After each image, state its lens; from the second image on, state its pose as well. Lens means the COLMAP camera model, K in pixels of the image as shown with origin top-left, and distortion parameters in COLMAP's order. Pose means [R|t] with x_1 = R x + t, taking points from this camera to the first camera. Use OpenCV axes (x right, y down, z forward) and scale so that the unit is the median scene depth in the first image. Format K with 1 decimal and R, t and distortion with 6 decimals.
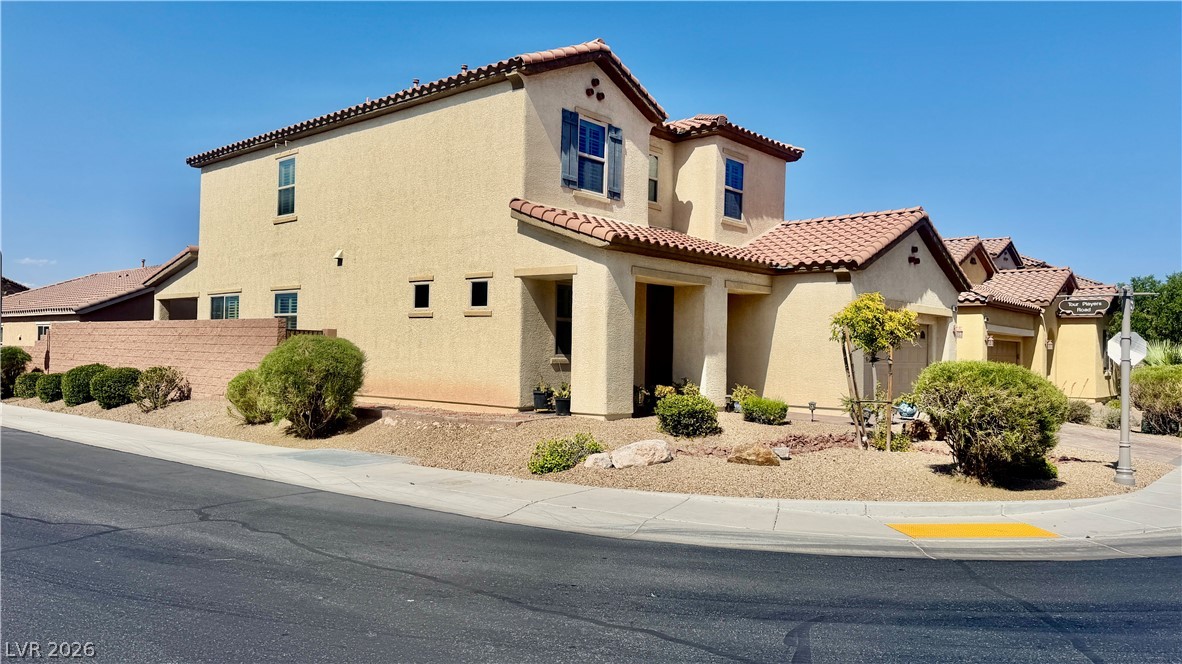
lens RADIAL K [[815.4, 0, 595.7], [0, 815.4, 331.8], [0, 0, 1]] dist [0.092974, -0.130883]
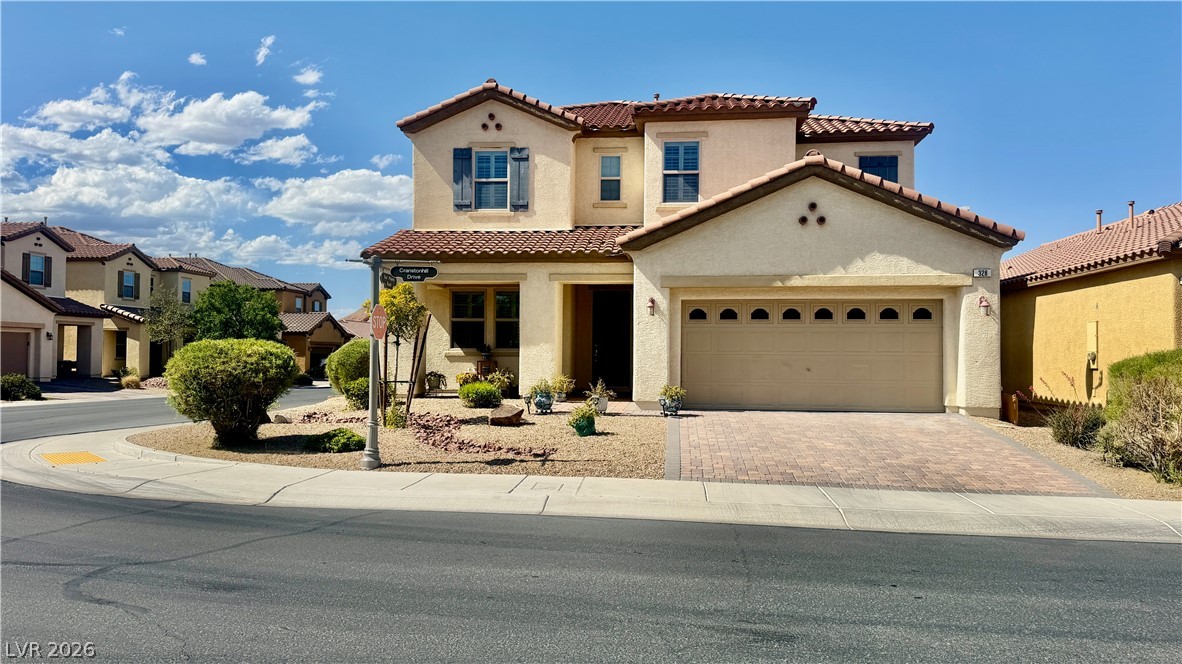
lens RADIAL K [[815.4, 0, 595.7], [0, 815.4, 331.8], [0, 0, 1]] dist [0.092974, -0.130883]
pose [[0.597432, -0.033454, -0.801221, 1.003495], [0.030344, 0.999357, -0.019101, 0.031063], [0.801345, -0.012901, 0.598063, 0.406040]]
